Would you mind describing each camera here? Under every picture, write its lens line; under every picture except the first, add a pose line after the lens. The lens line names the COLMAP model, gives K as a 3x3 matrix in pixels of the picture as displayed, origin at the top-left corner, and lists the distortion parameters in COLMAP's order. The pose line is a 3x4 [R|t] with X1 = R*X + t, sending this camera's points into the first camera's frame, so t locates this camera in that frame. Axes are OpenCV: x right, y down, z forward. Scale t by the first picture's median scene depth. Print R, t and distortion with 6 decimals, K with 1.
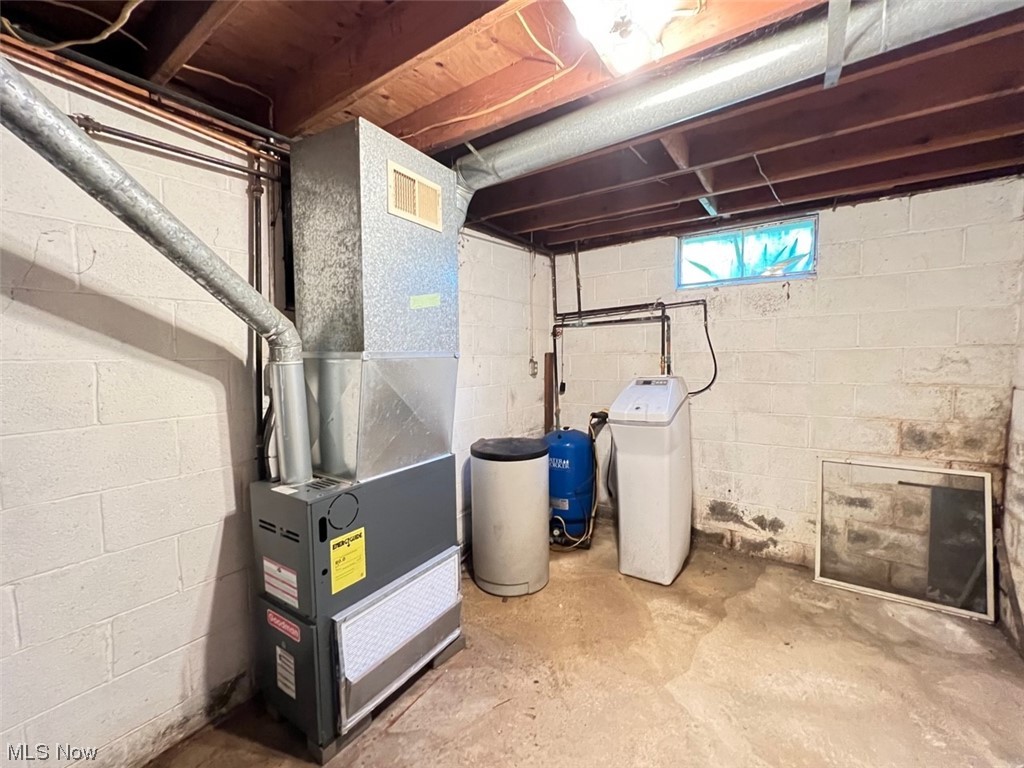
lens RADIAL K [[428.6, 0, 504.8], [0, 428.6, 385.1], [0, 0, 1]] dist [0.000572, -0.000042]
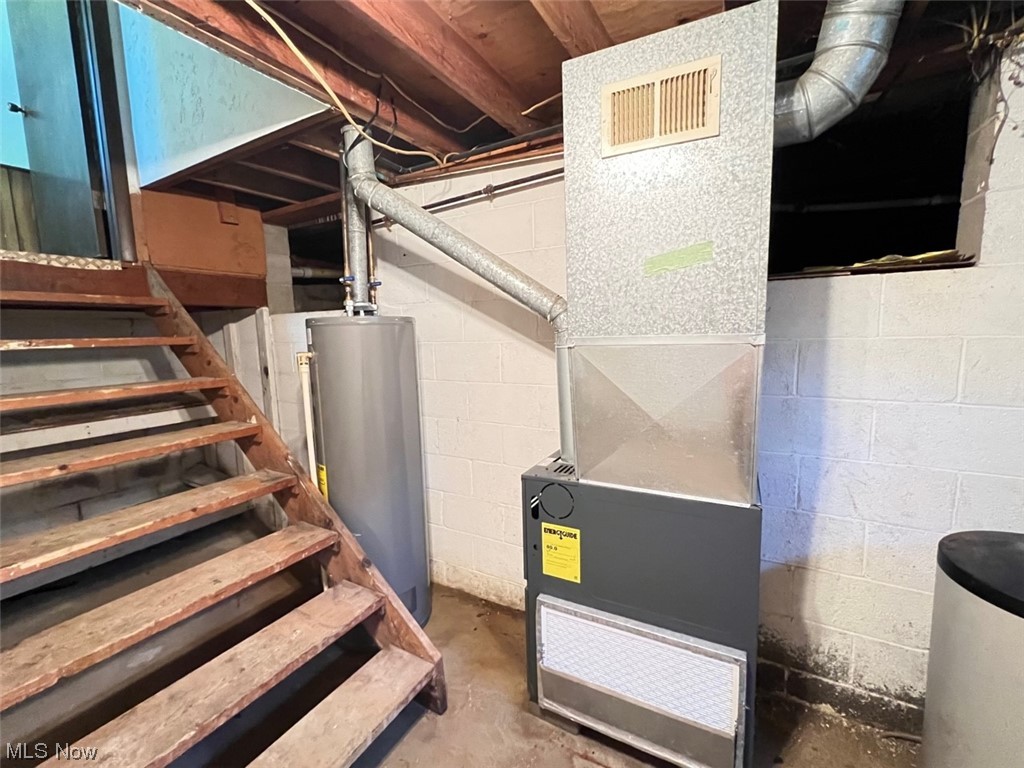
lens RADIAL K [[428.6, 0, 509.0], [0, 428.6, 380.7], [0, 0, 1]] dist [0.000572, -0.000042]
pose [[0.079491, 0.118386, -0.989781, 0.530700], [-0.039865, 0.992506, 0.115510, -0.084413], [0.996038, 0.030275, 0.083615, 0.774135]]
